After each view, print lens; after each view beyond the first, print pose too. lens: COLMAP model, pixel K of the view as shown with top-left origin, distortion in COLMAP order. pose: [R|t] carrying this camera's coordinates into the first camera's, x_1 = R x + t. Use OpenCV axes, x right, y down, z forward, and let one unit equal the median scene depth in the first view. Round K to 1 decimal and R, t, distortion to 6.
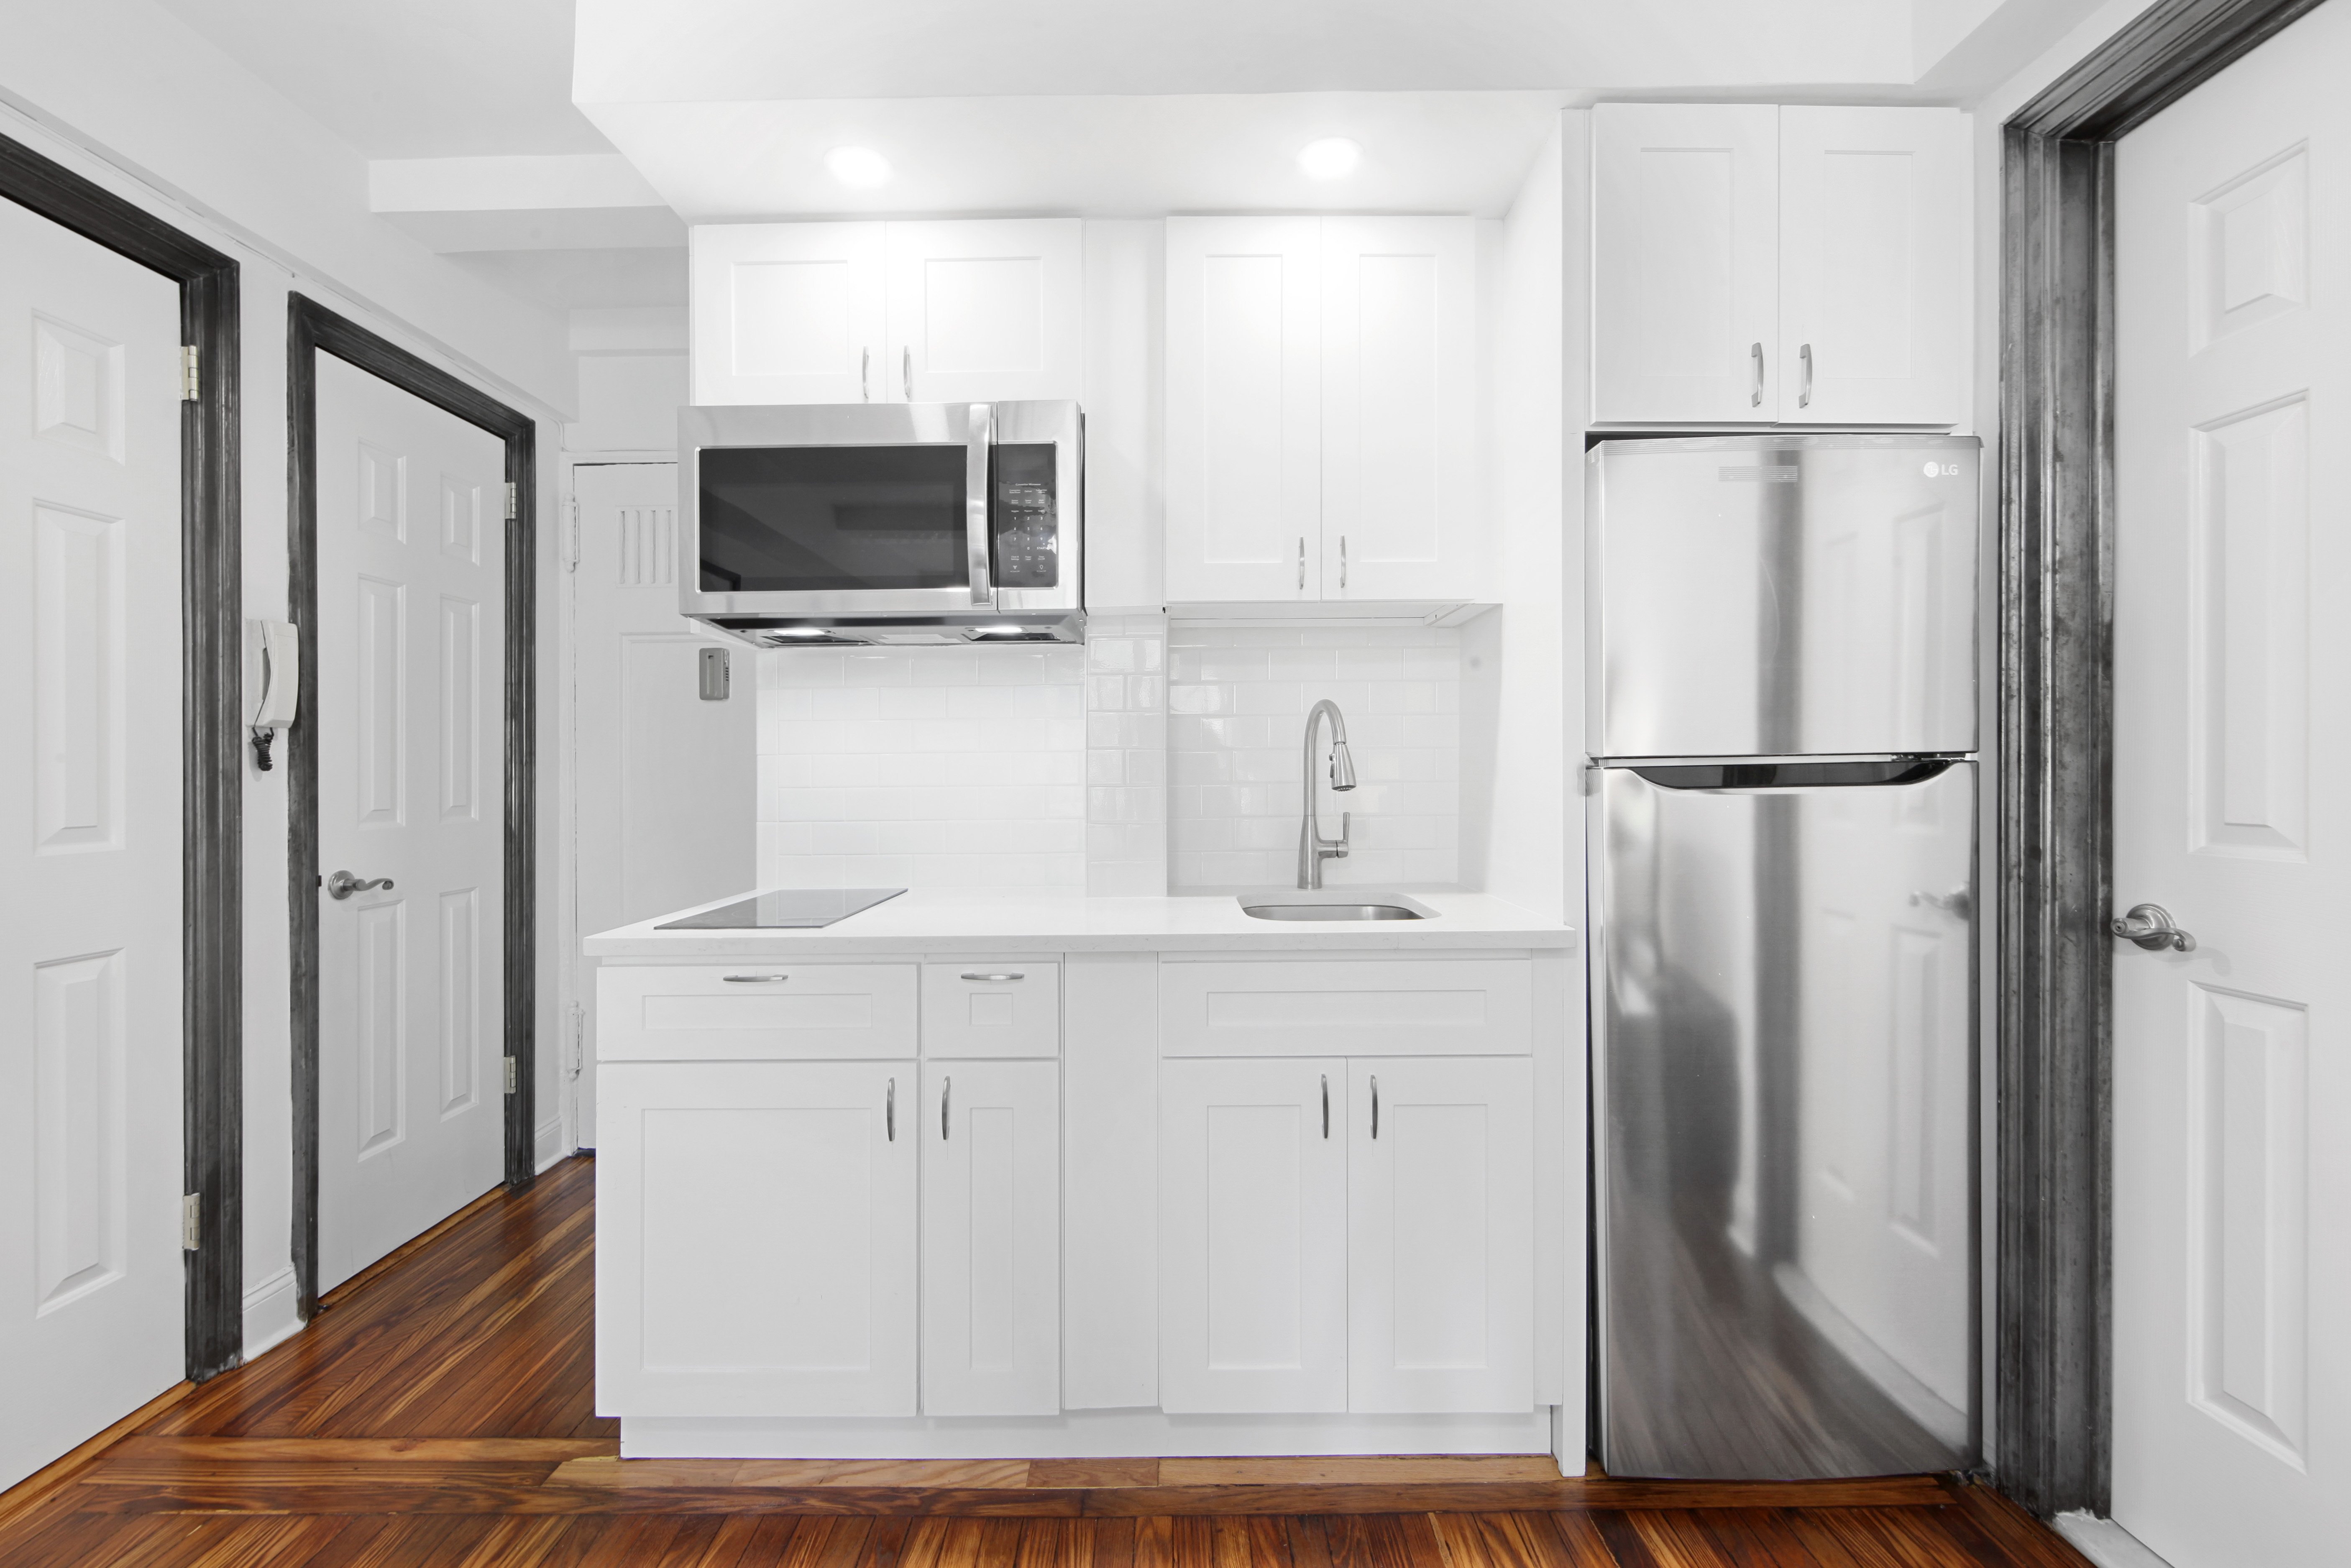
lens RADIAL K [[934.1, 0, 1163.2], [0, 934.1, 784.9], [0, 0, 1]] dist [-0.003686, 0.000014]
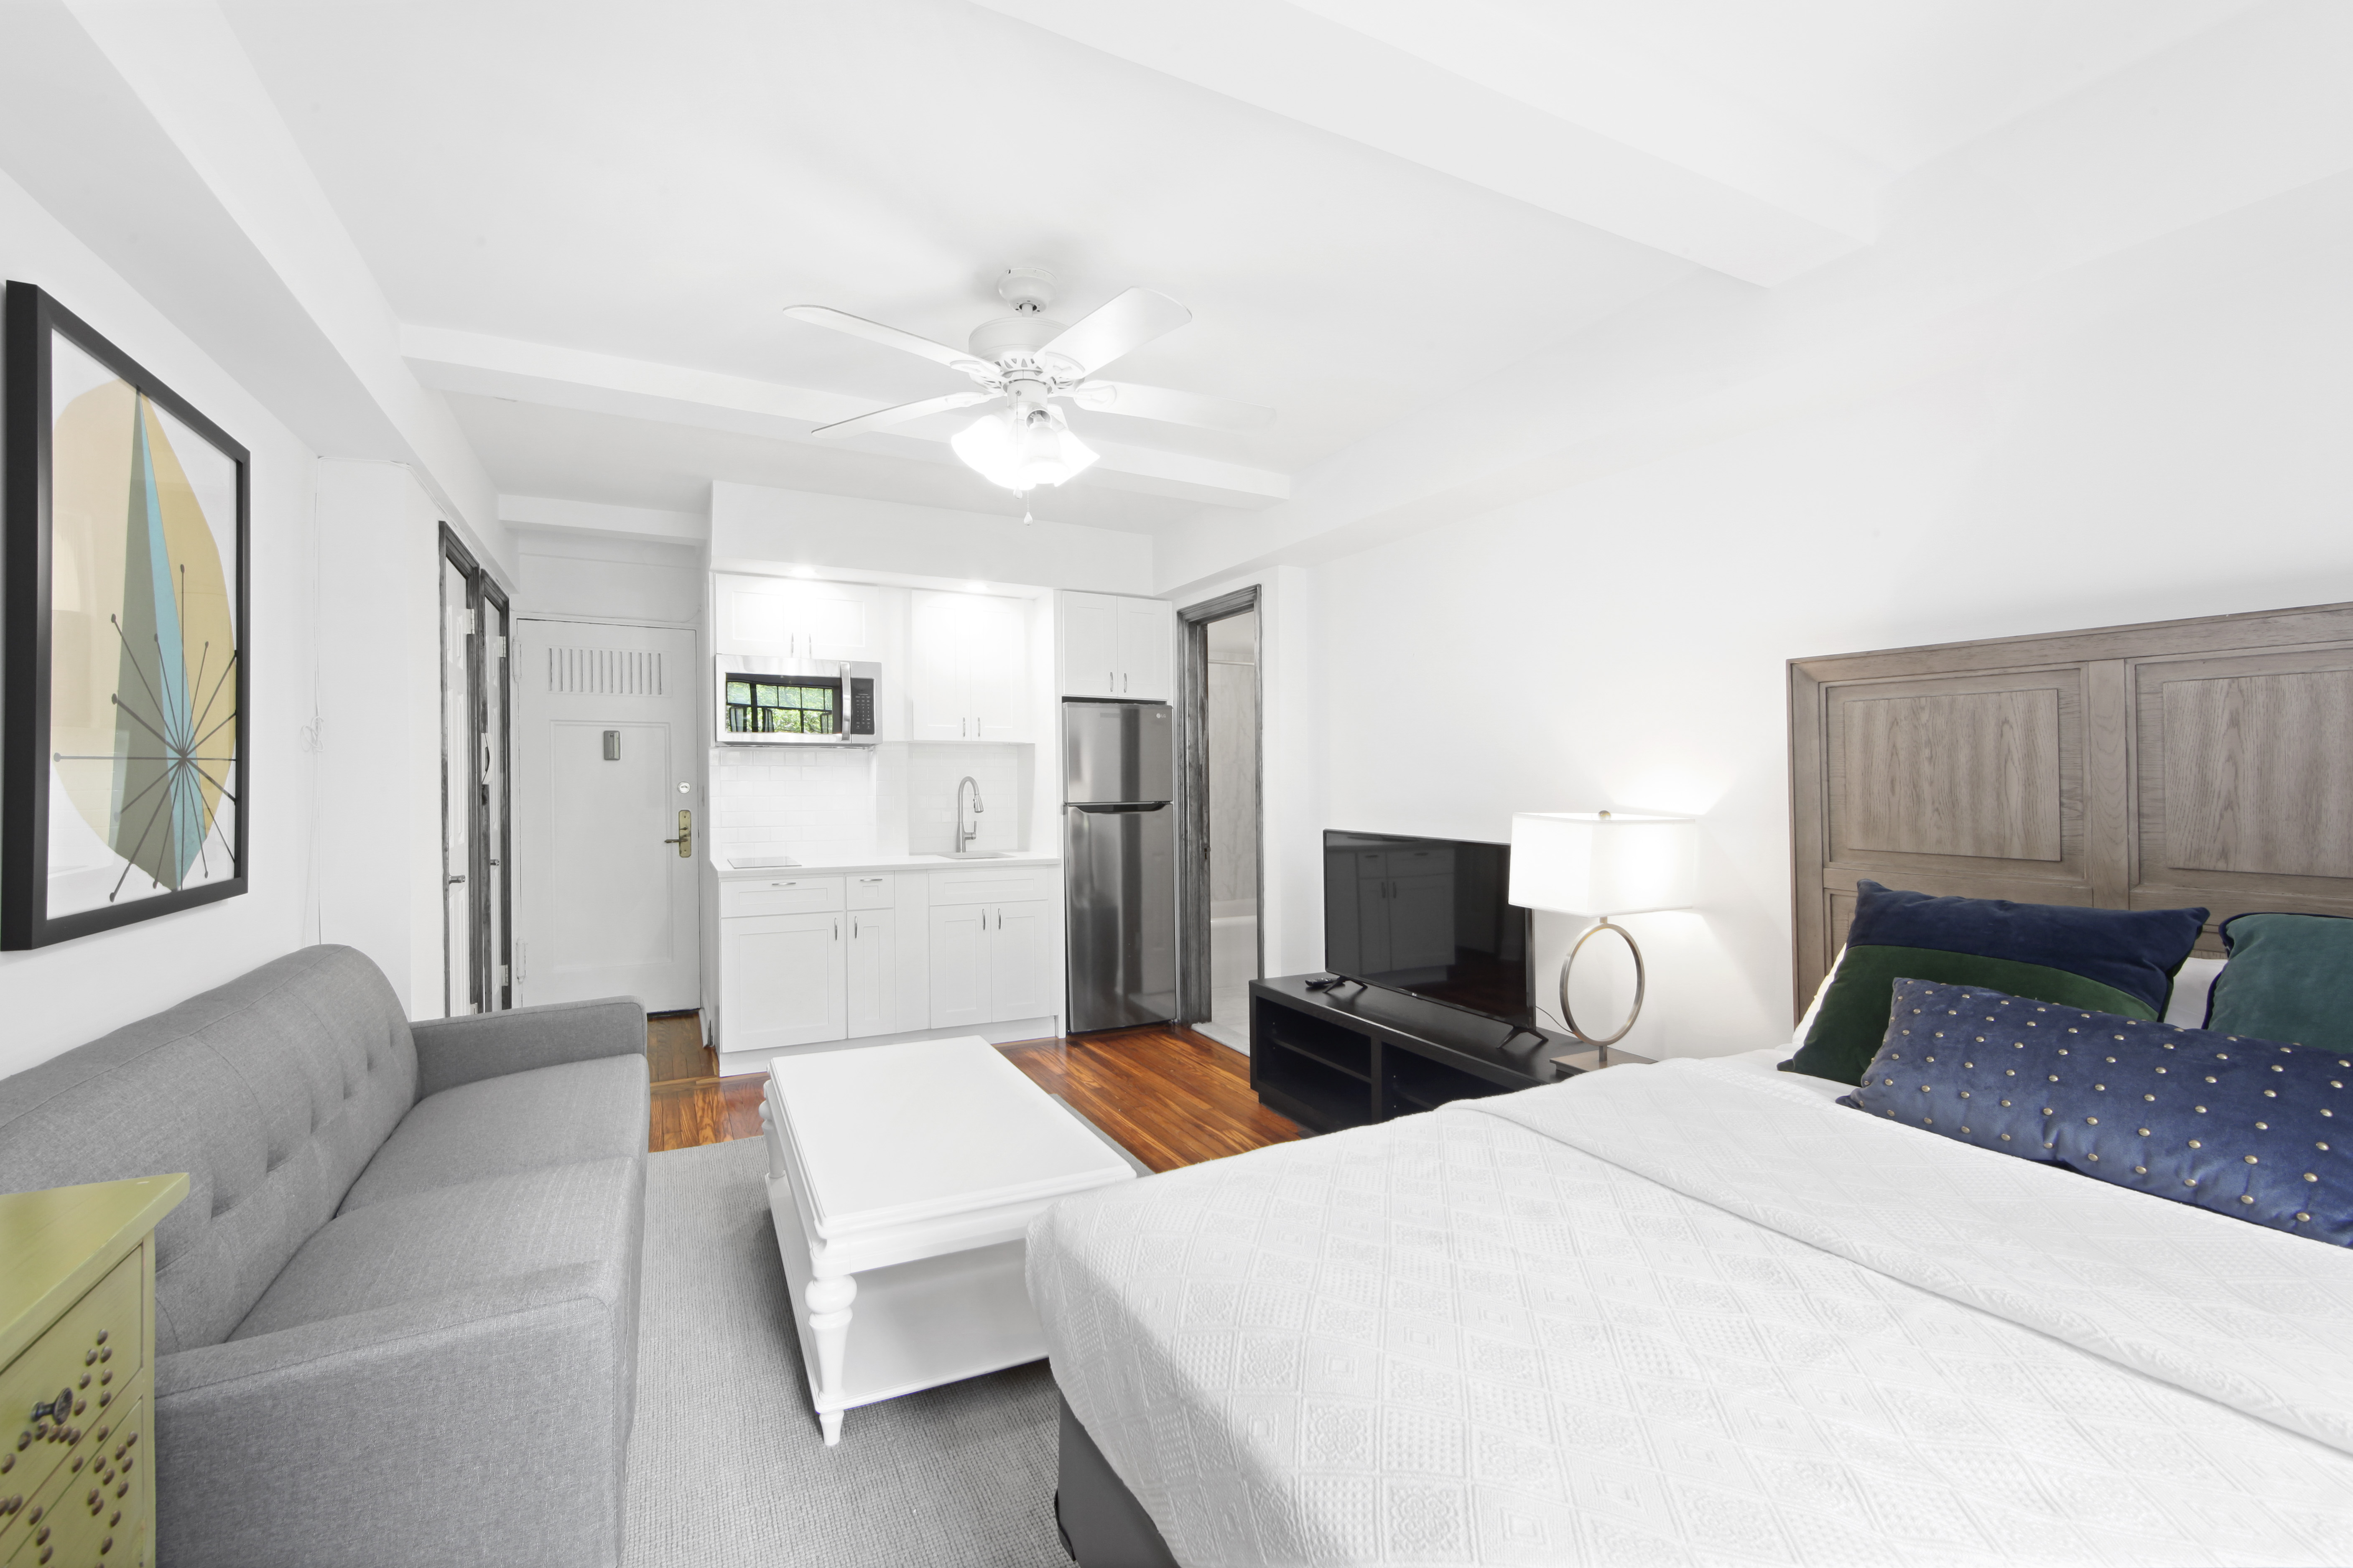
lens RADIAL K [[934.8, 0, 1164.2], [0, 934.8, 784.9], [0, 0, 1]] dist [-0.003686, 0.000014]
pose [[0.857202, 0.005096, 0.514954, -0.755210], [0.006980, 0.999744, -0.021514, -0.011847], [-0.514932, 0.022036, 0.856948, -1.608362]]
